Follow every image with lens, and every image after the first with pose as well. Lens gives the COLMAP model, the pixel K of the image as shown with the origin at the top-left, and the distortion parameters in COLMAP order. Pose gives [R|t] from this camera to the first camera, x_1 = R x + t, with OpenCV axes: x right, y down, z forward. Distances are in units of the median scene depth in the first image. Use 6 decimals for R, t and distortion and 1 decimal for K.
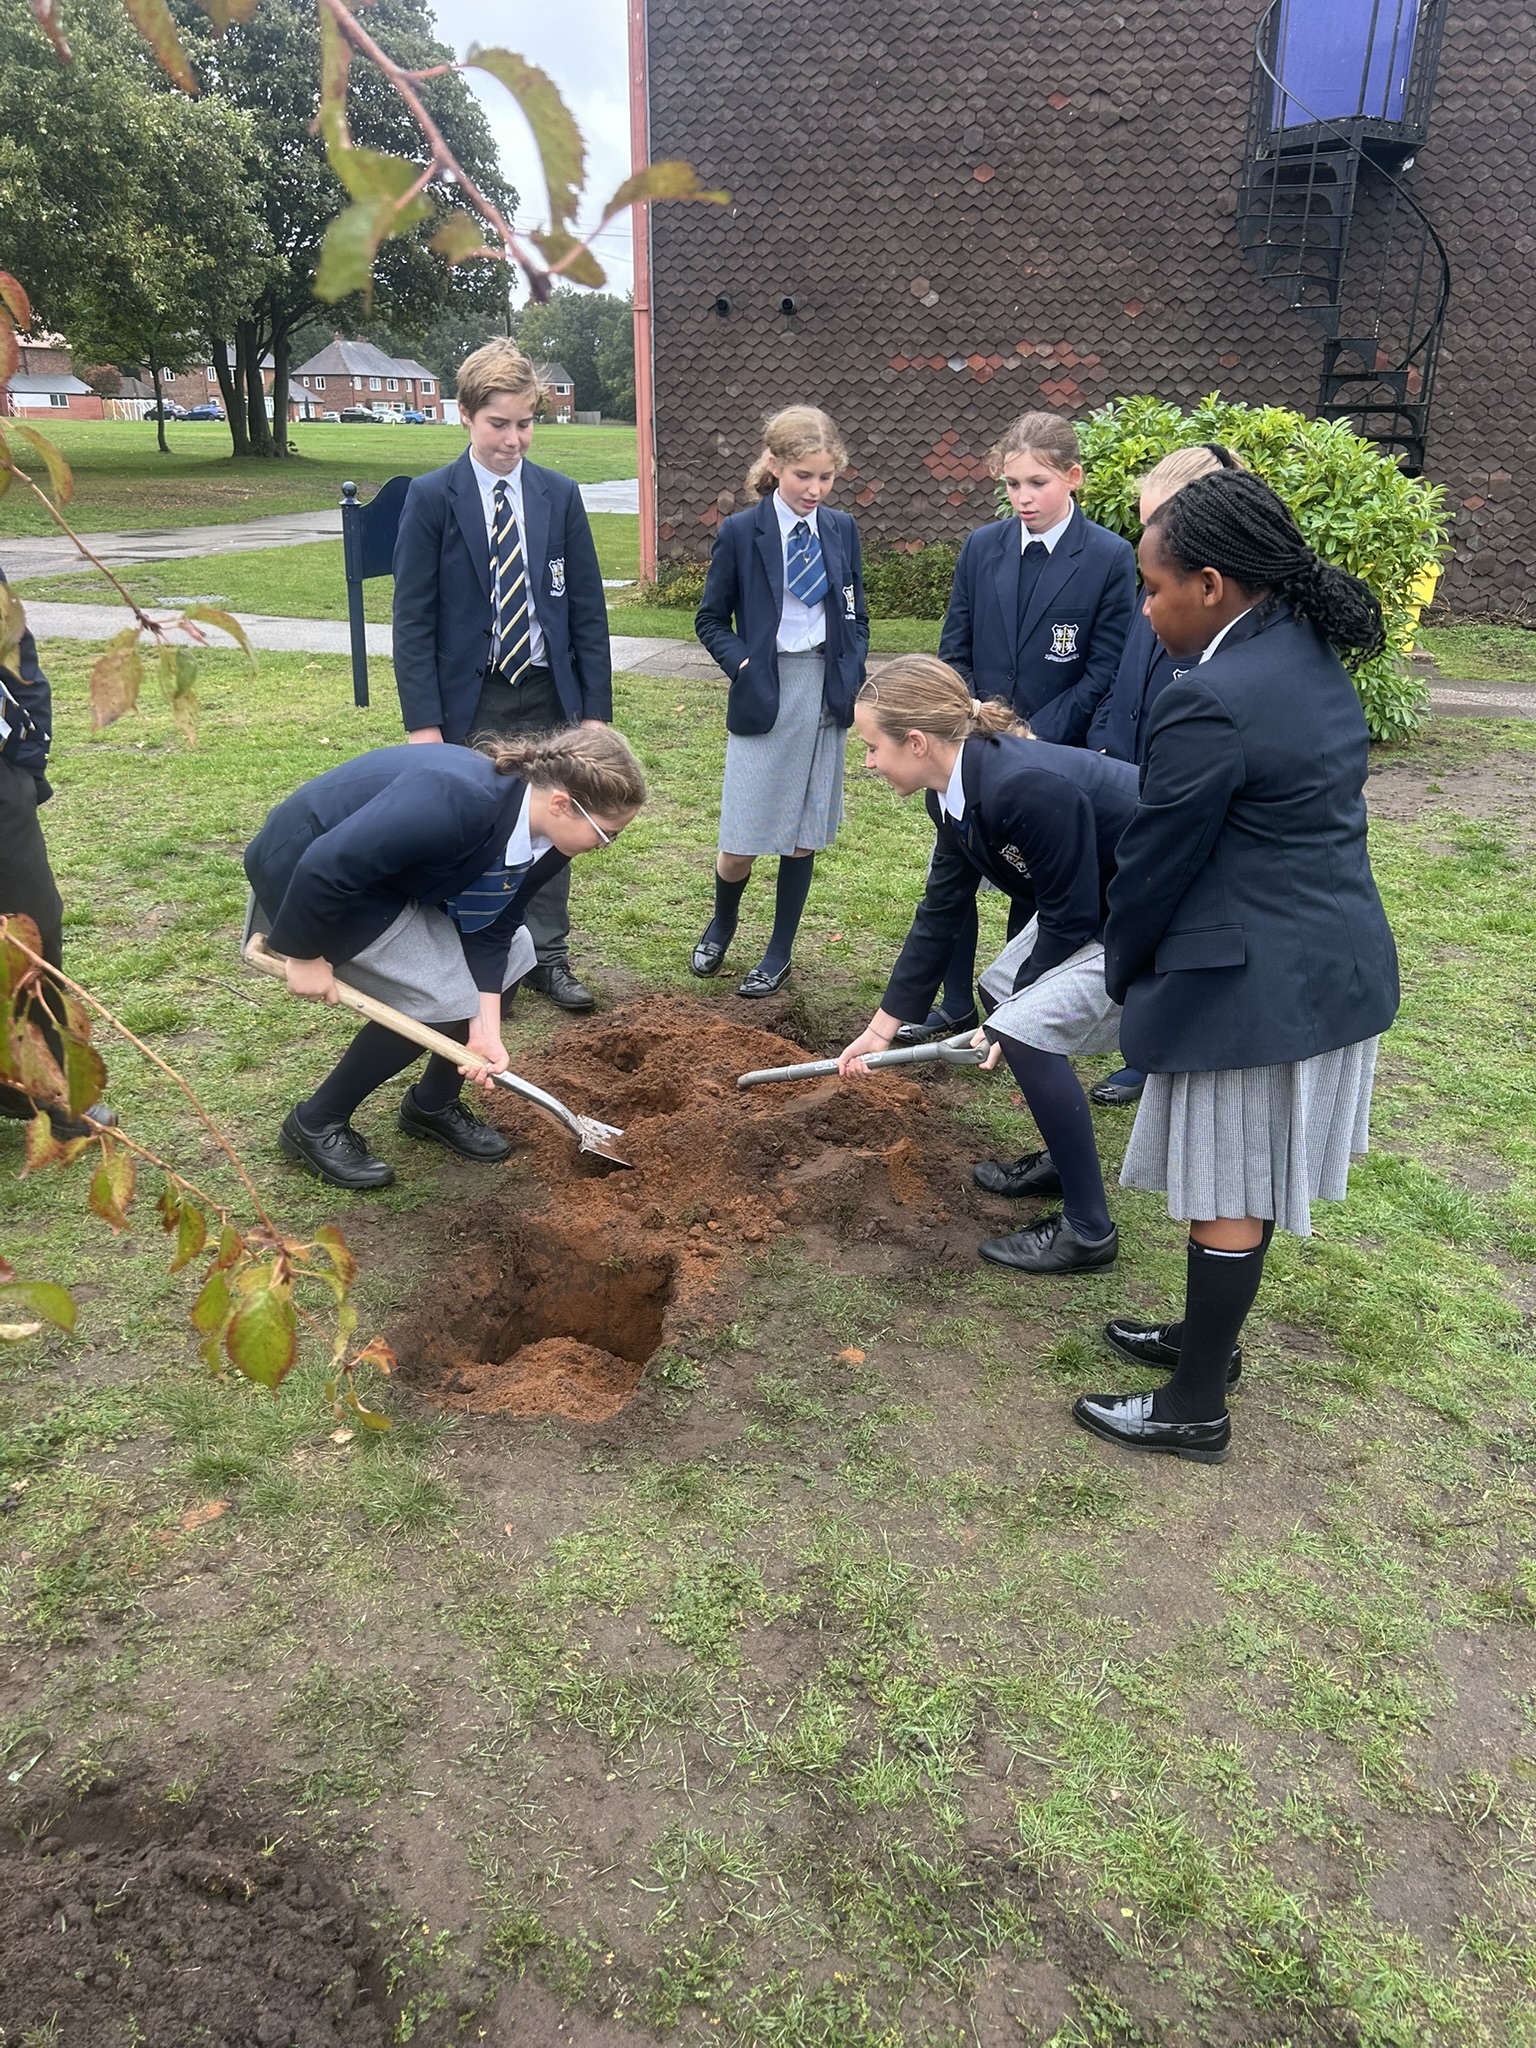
lens RADIAL K [[1556.1, 0, 770.3], [0, 1556.1, 1027.5], [0, 0, 1]] dist [0.029767, -0.020174]
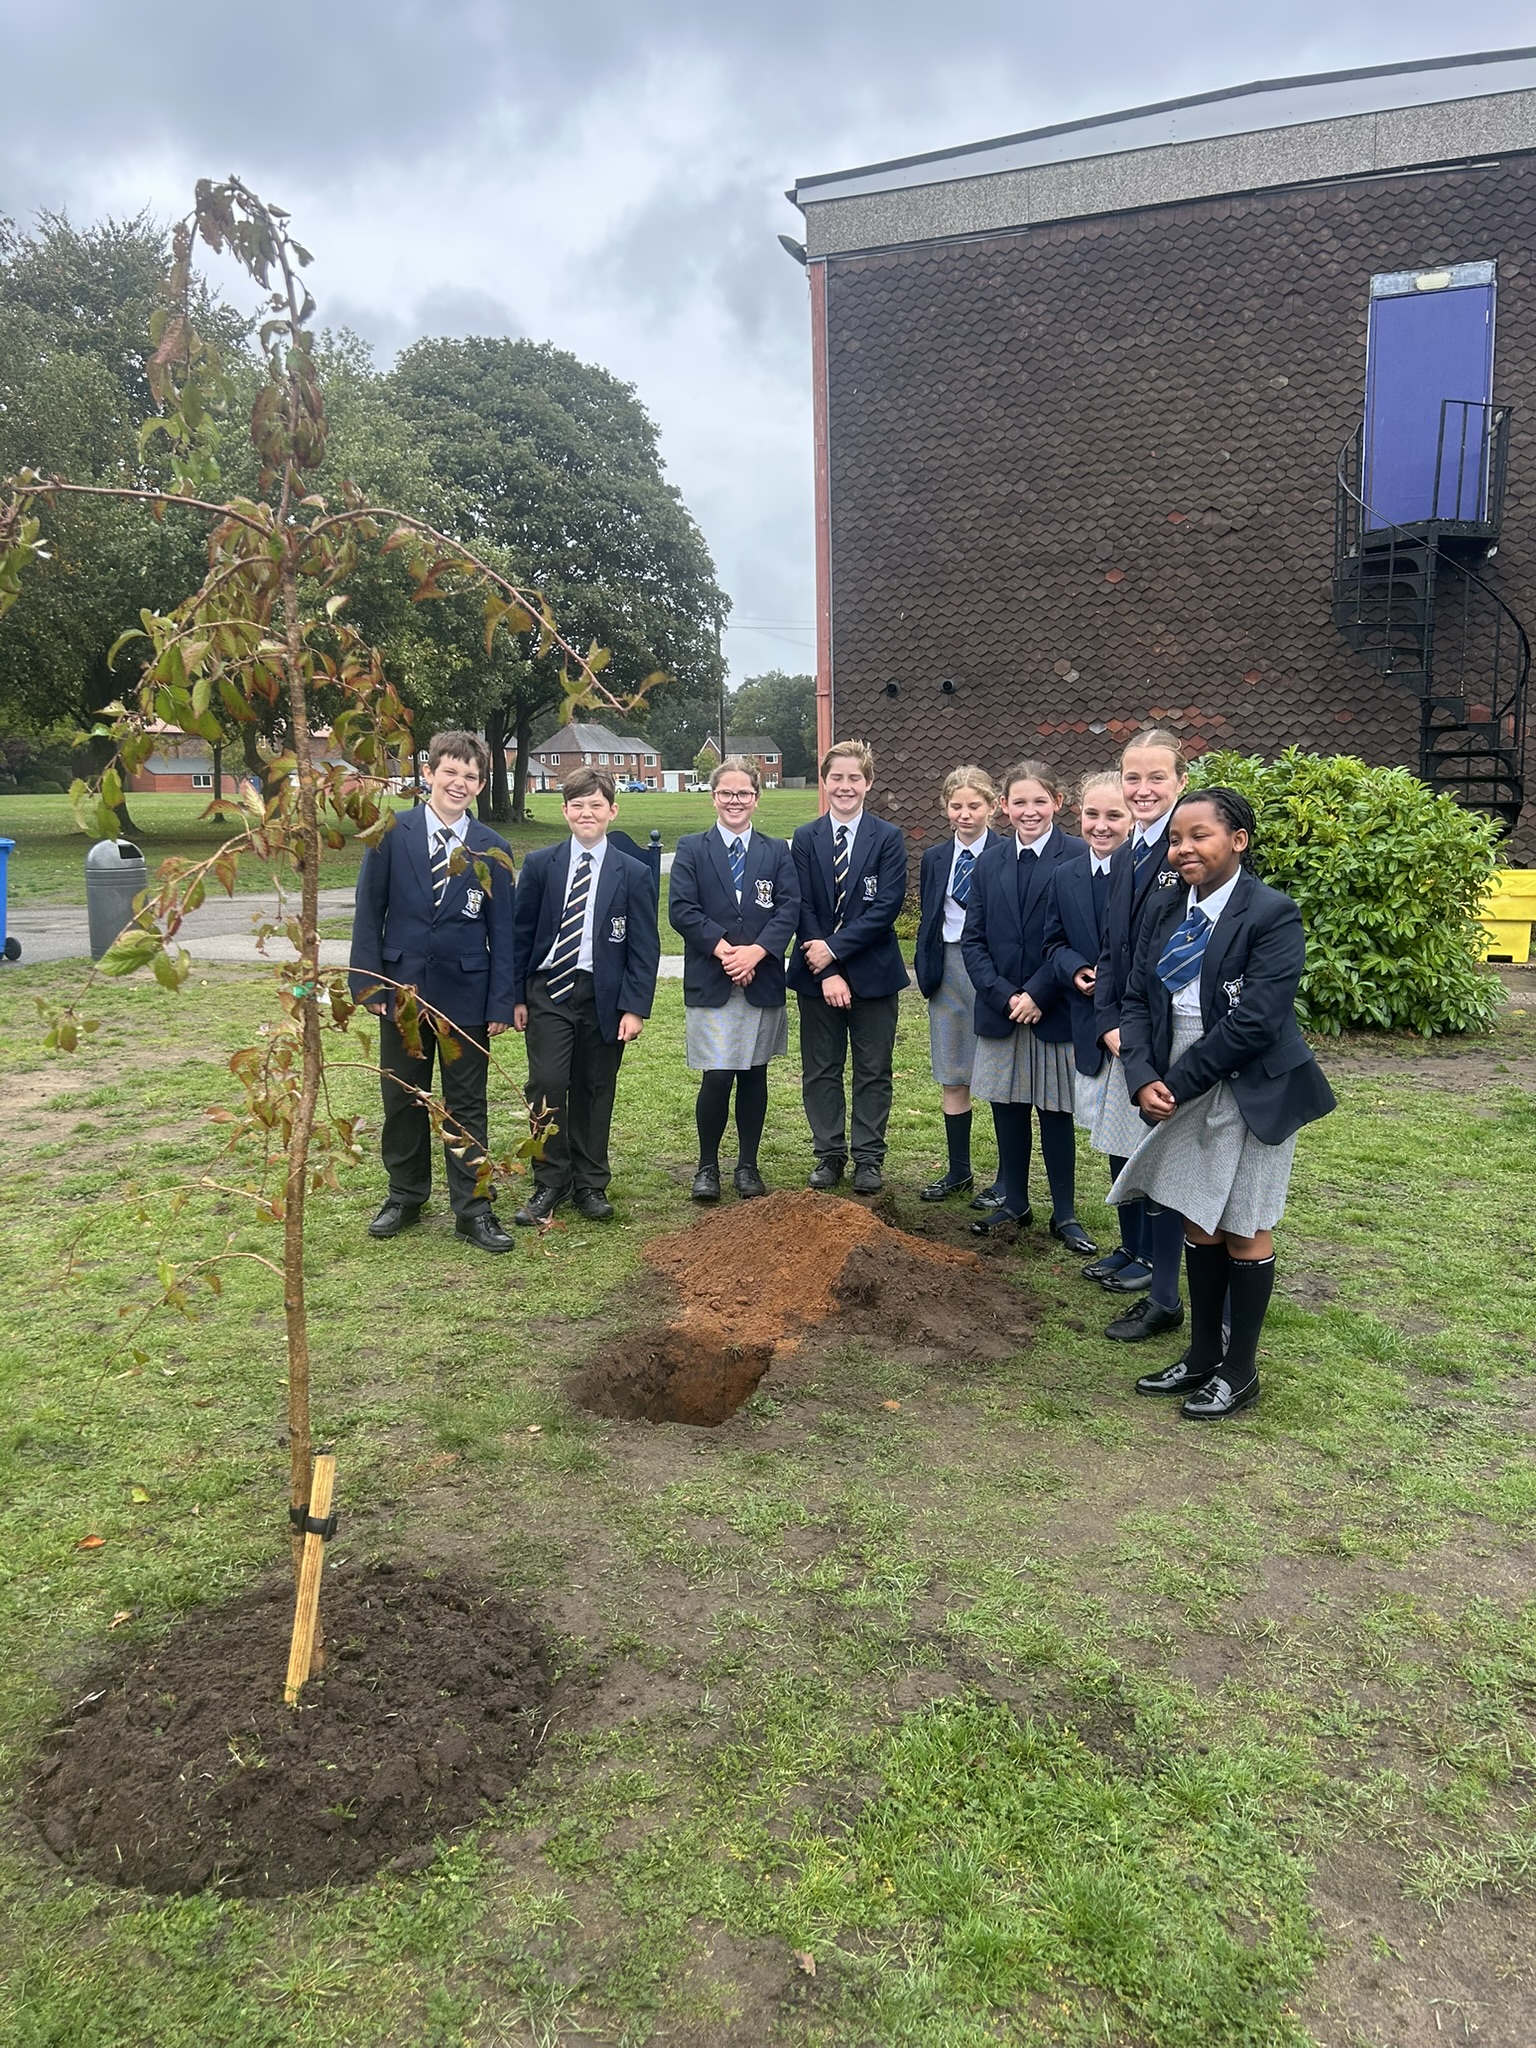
lens RADIAL K [[1556.1, 0, 772.0], [0, 1556.1, 1026.3], [0, 0, 1]] dist [0.029767, -0.020174]
pose [[0.991940, -0.008617, -0.126418, 0.032855], [-0.018583, 0.977005, -0.212403, 0.046294], [0.125342, 0.213041, 0.968970, -0.114563]]
